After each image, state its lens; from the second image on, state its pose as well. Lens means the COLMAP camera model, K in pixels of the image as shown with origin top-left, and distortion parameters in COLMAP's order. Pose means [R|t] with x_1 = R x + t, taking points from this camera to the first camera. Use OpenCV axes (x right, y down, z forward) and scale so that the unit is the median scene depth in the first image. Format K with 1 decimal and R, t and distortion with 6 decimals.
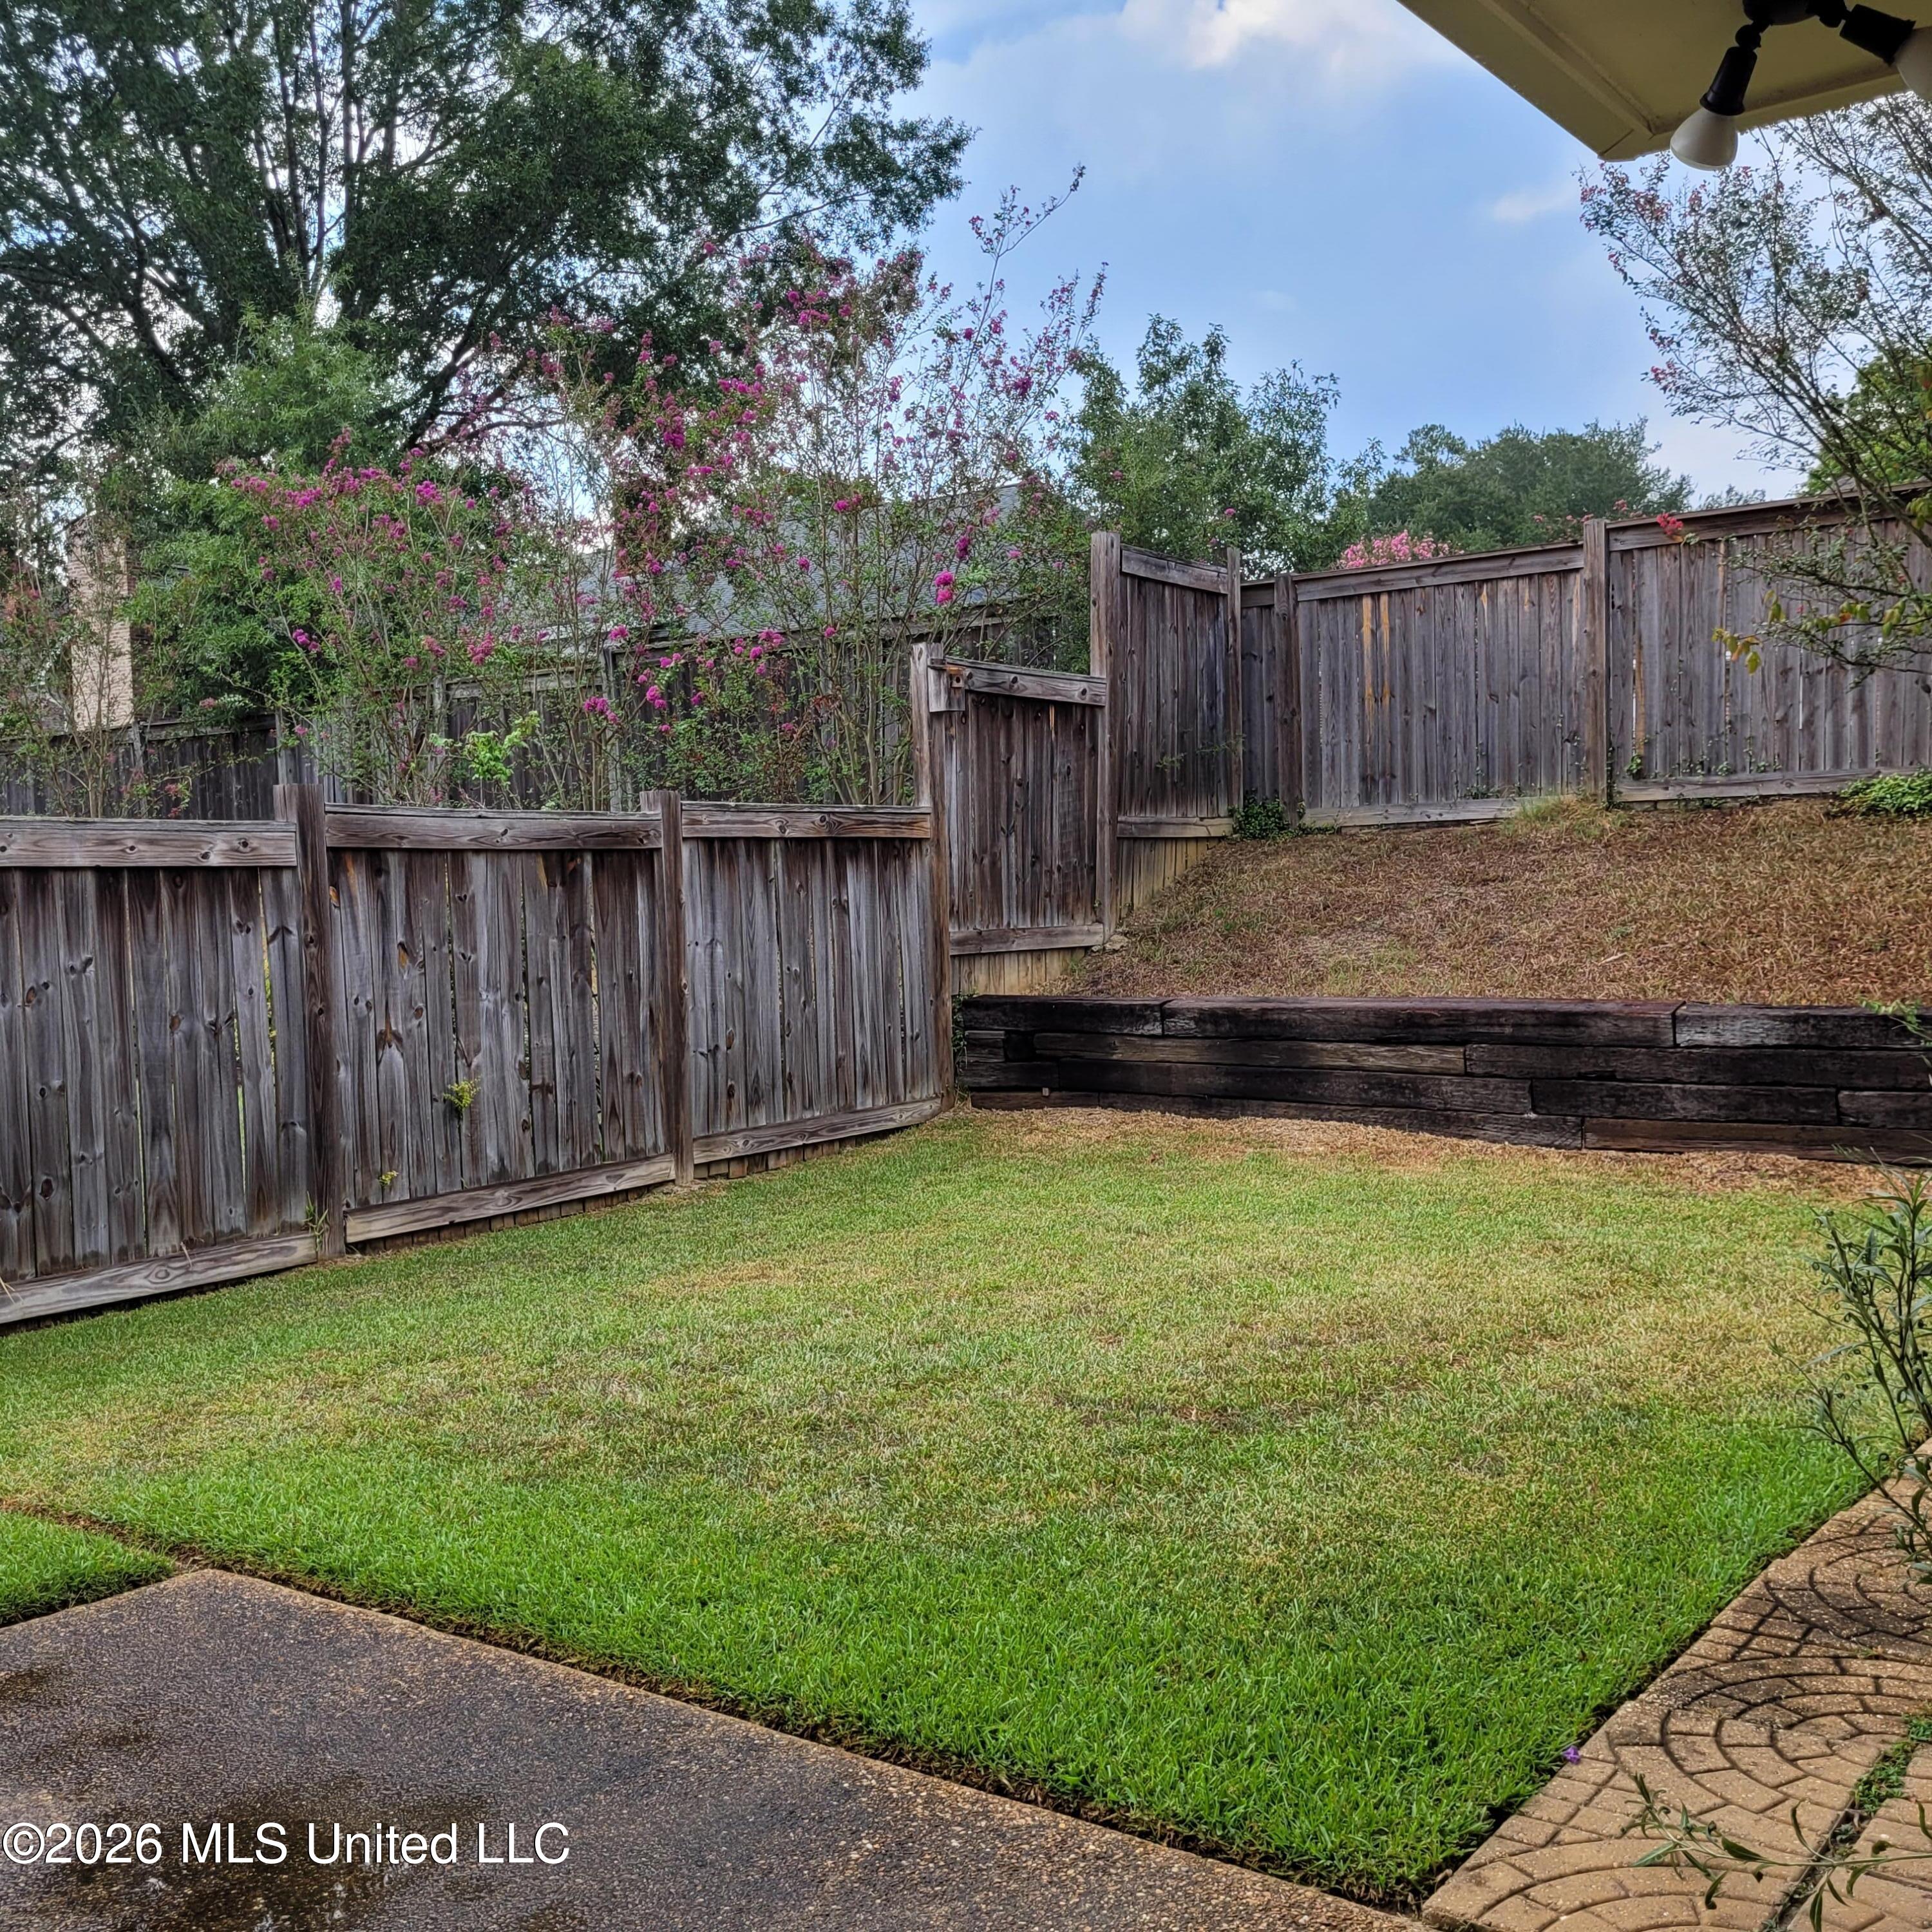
lens RADIAL K [[2046.9, 0, 966.0], [0, 2046.9, 966.0], [0, 0, 1]] dist [0.049128, -0.042782]
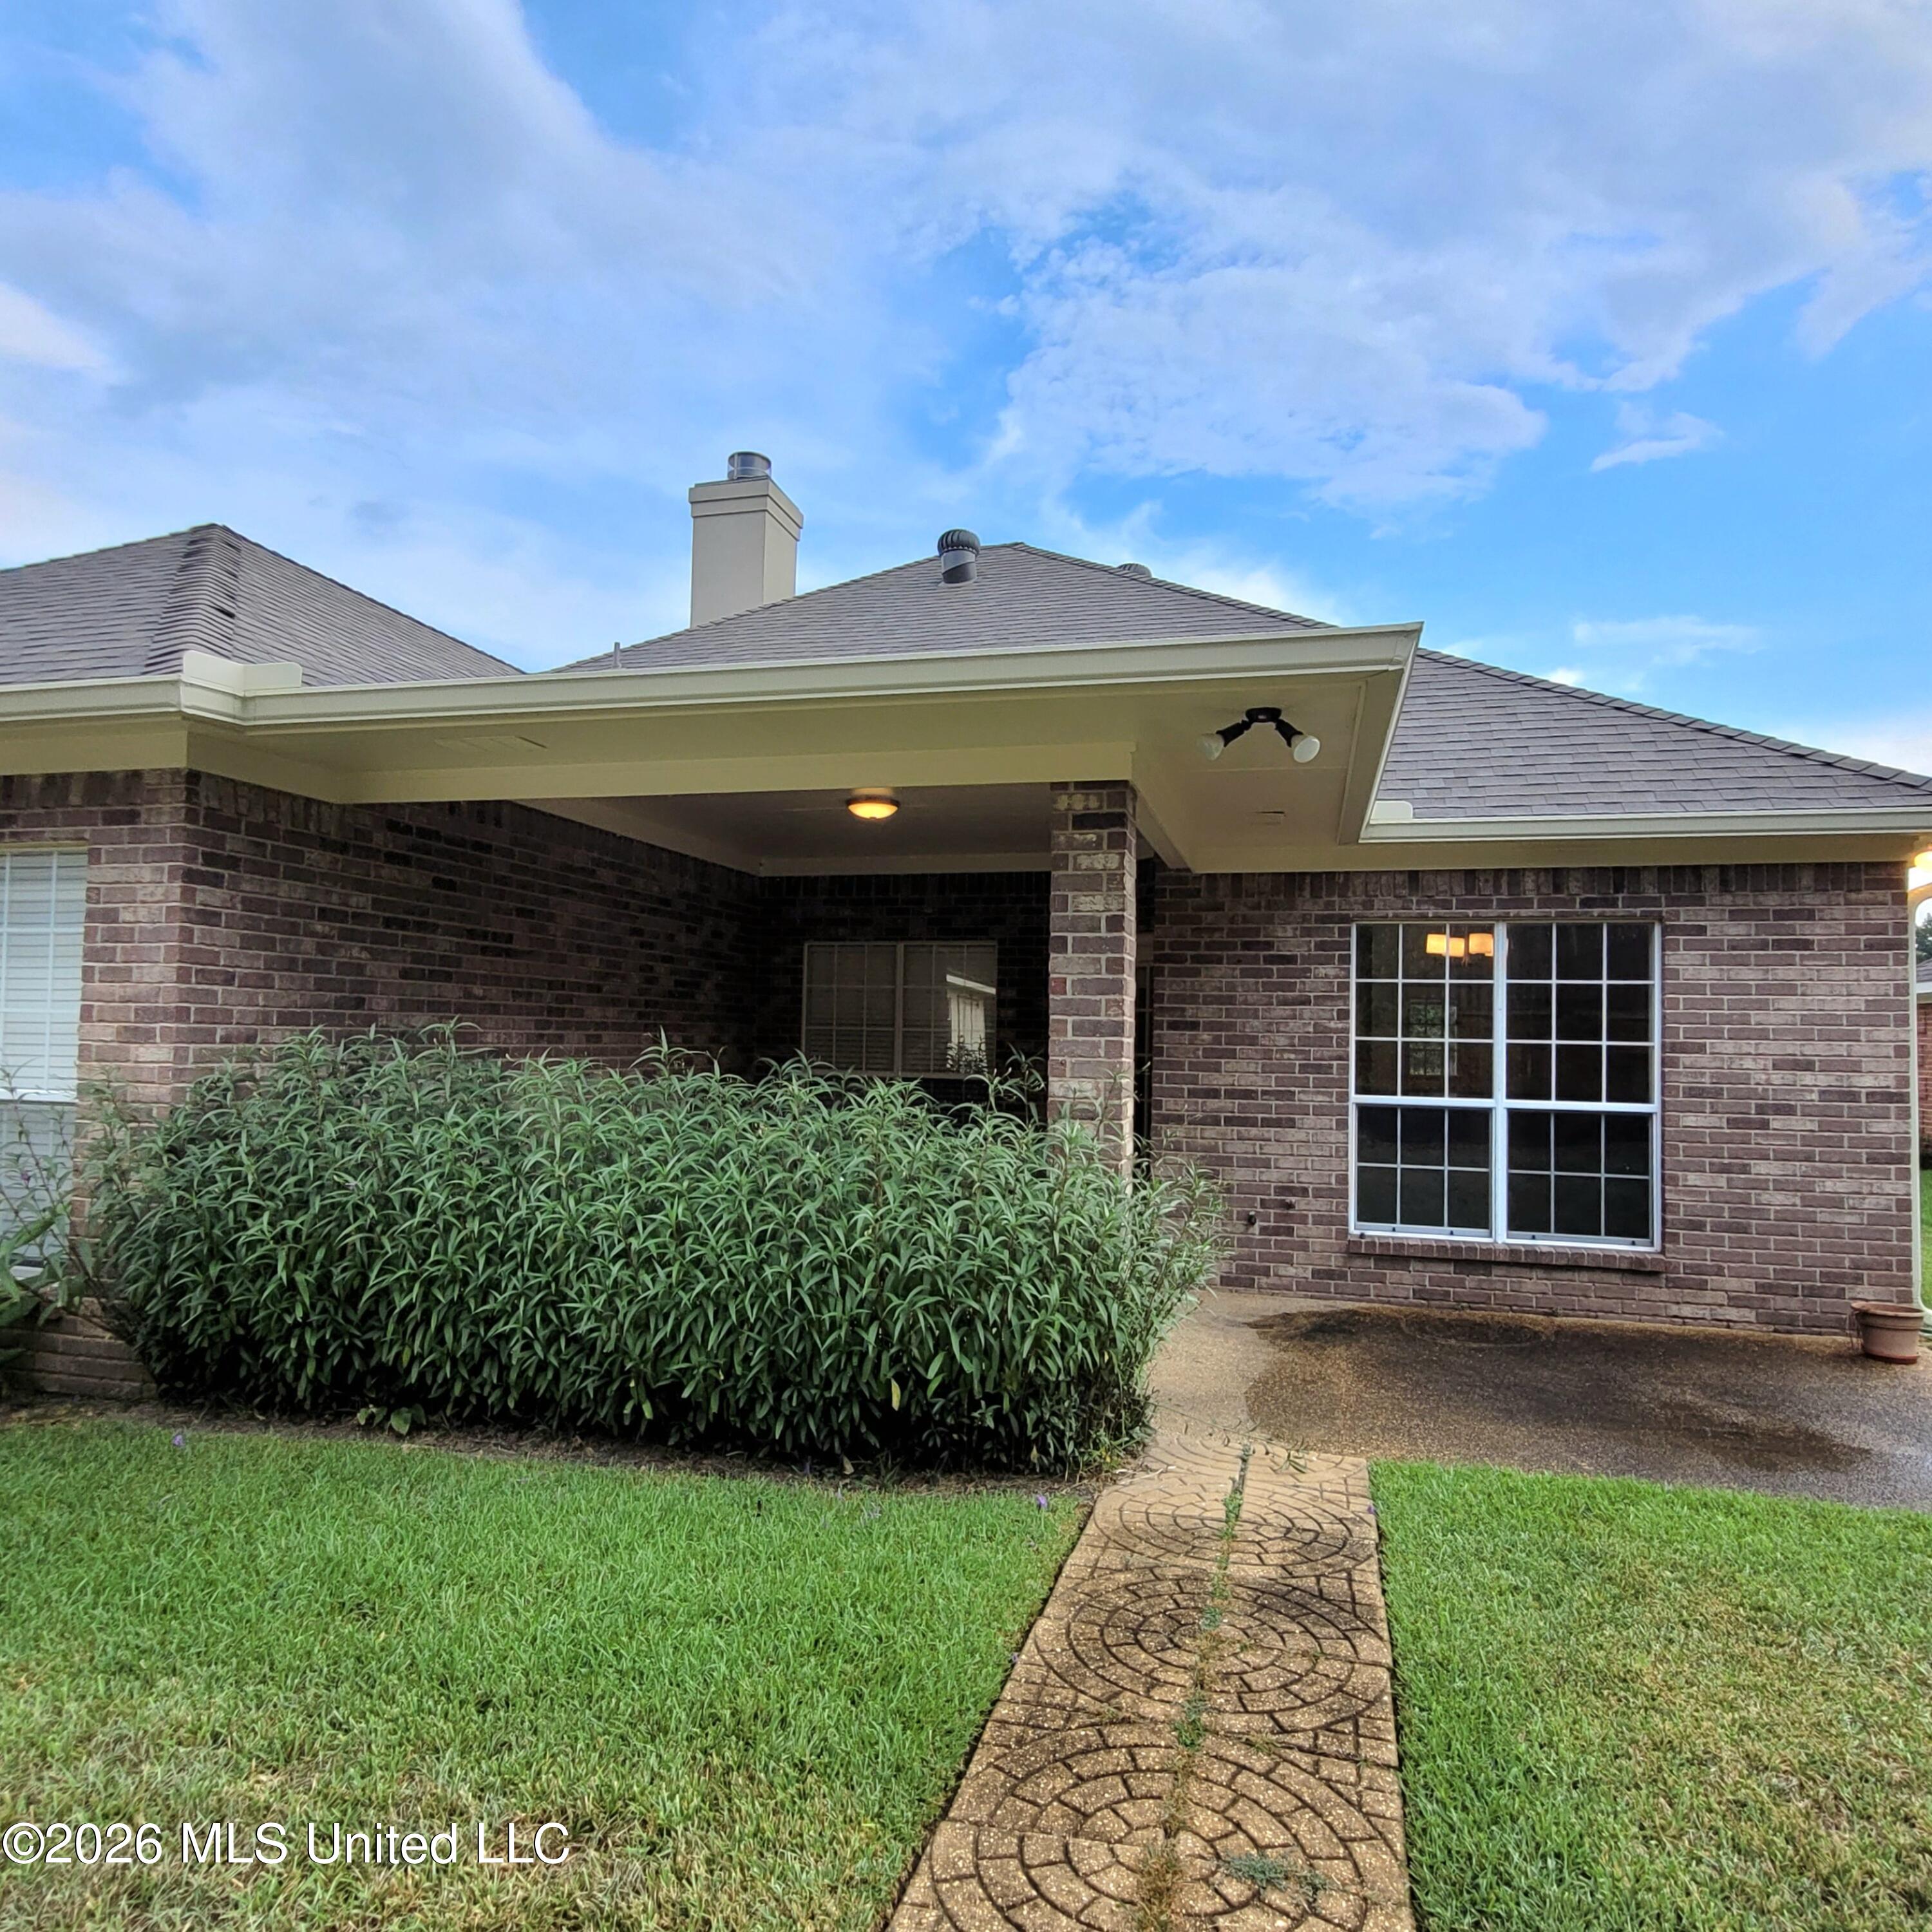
lens RADIAL K [[1274.0, 0, 966.0], [0, 1274.0, 966.0], [0, 0, 1]] dist [-0.002077, -0.000582]
pose [[-0.926790, -0.015073, -0.375276, 0.919350], [-0.010452, 0.999842, -0.014346, -0.097700], [0.375433, -0.009374, -0.926802, 1.630455]]
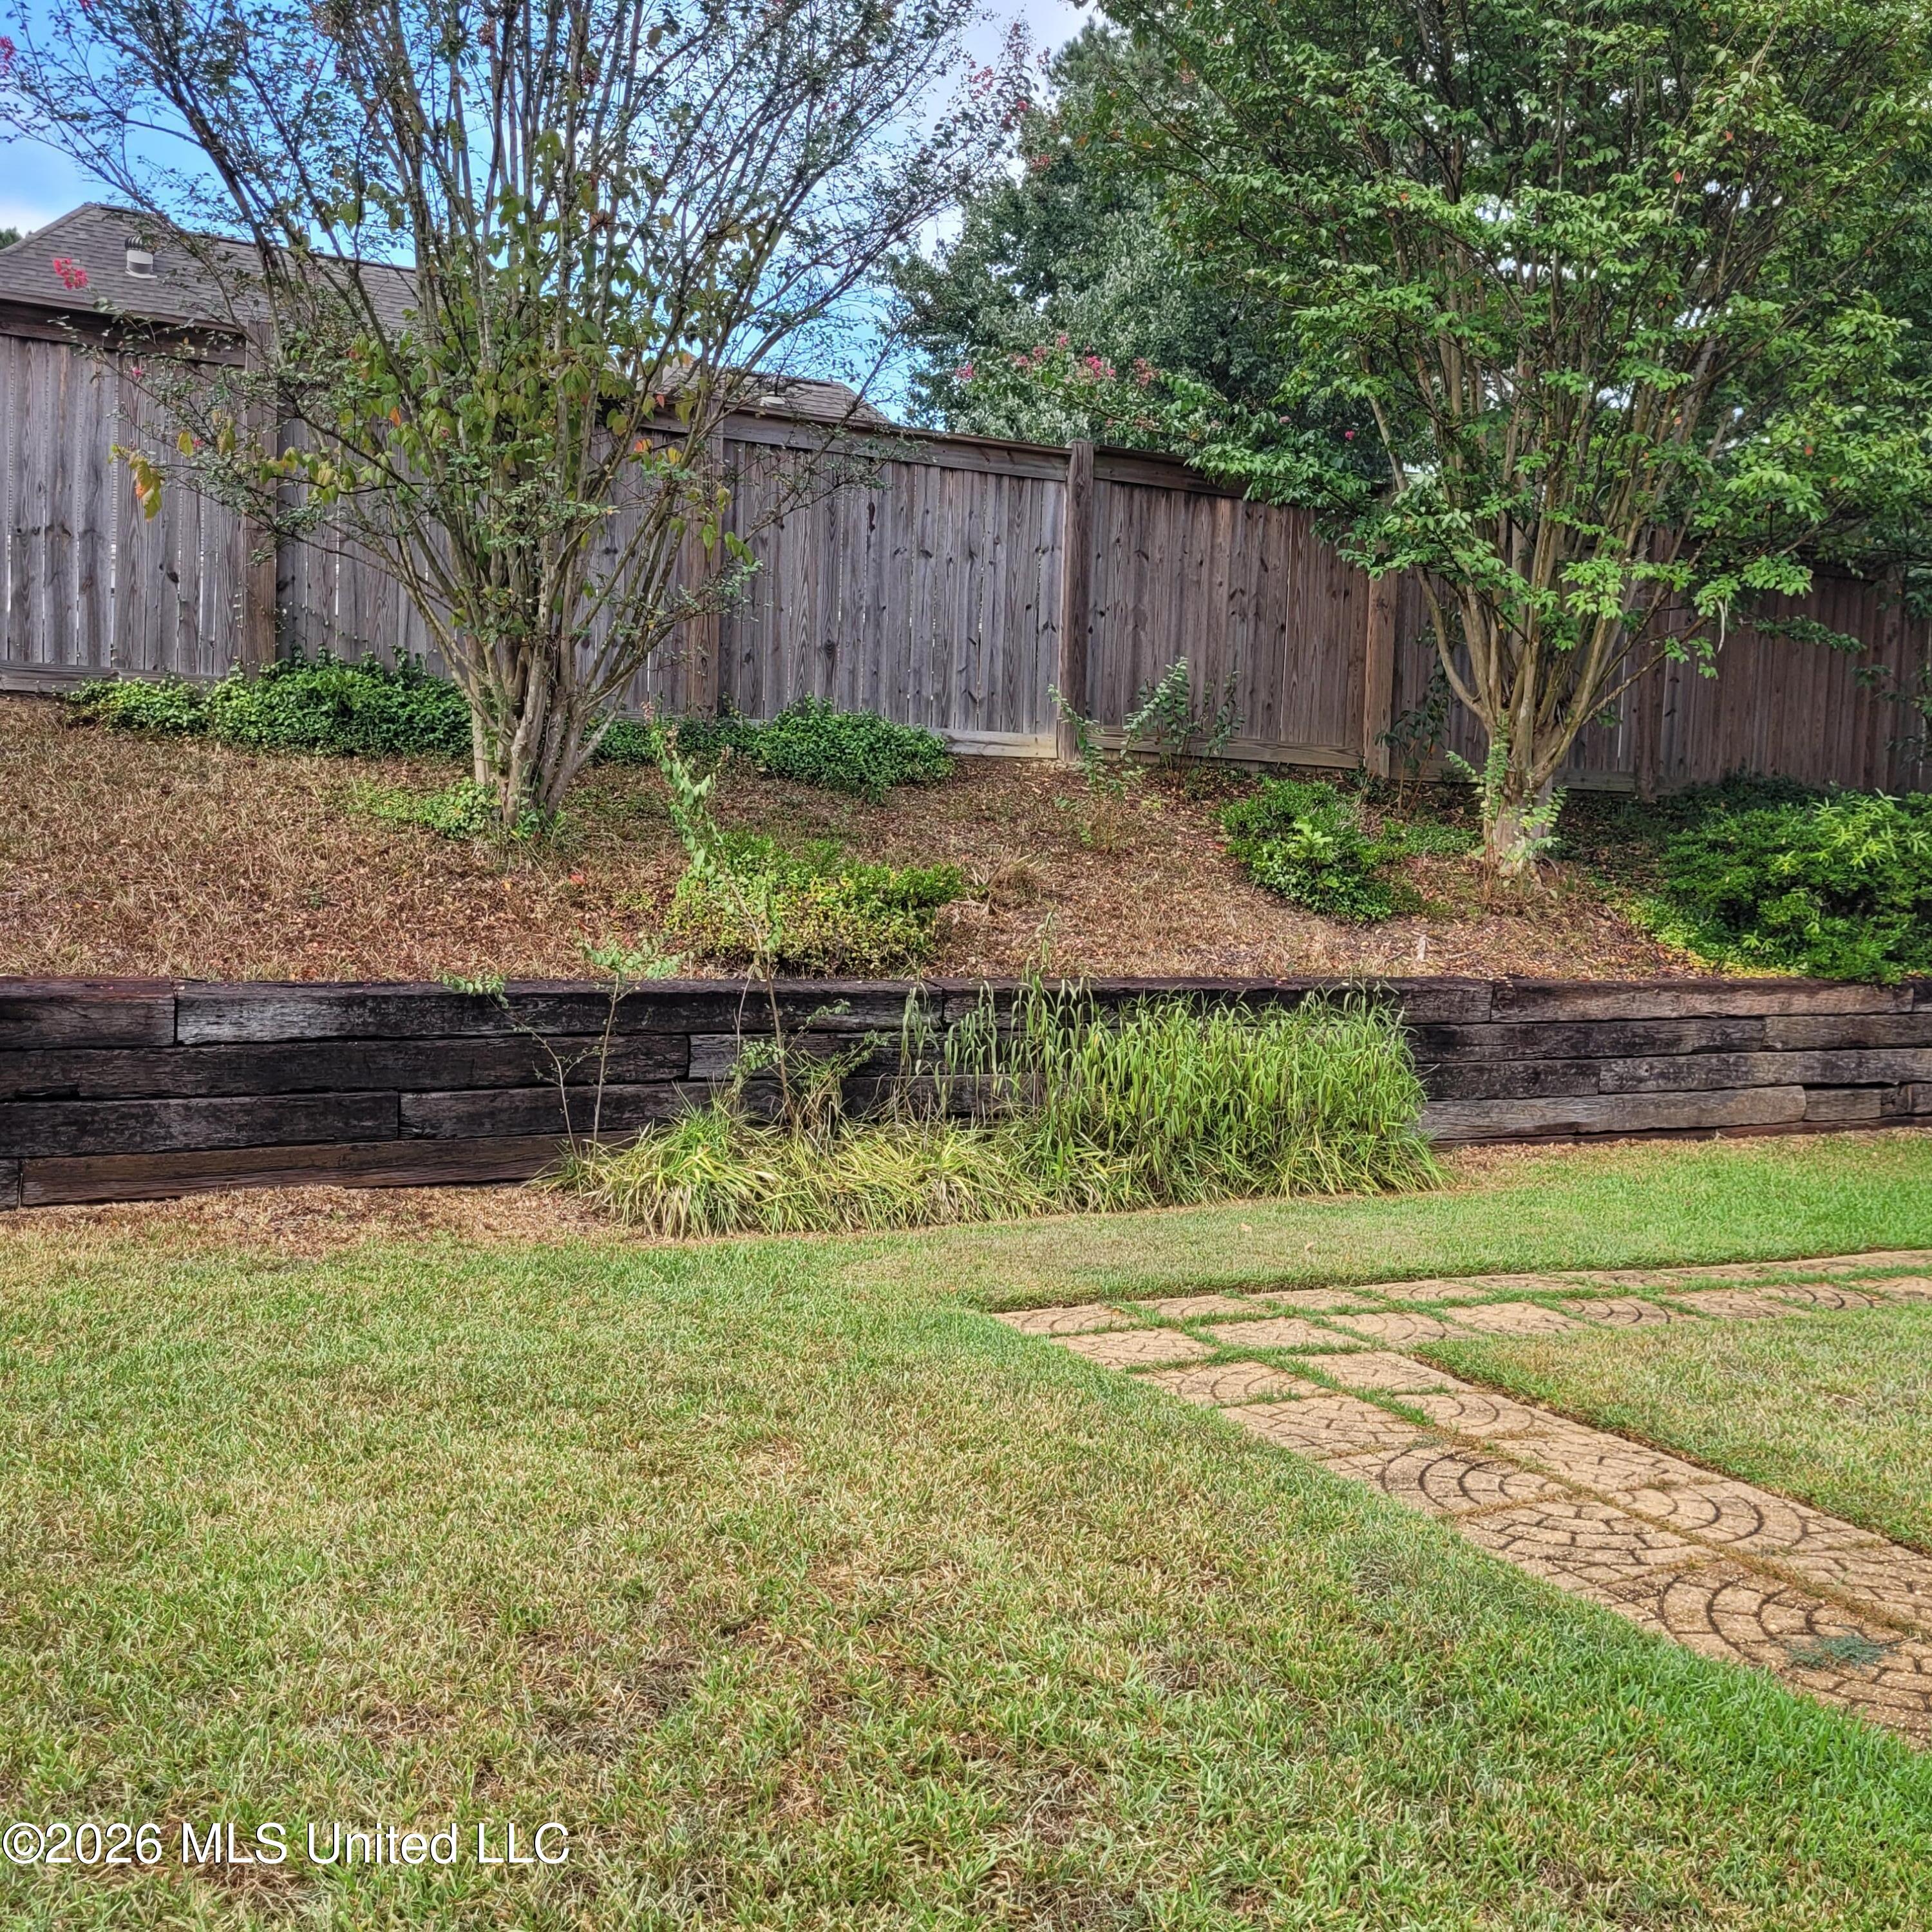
lens RADIAL K [[2046.9, 0, 966.0], [0, 2046.9, 966.0], [0, 0, 1]] dist [0.049128, -0.042782]
pose [[0.441360, -0.014567, 0.897212, -0.377228], [-0.014573, 0.999620, 0.023399, -0.017272], [-0.897212, -0.023403, 0.440980, 1.110085]]
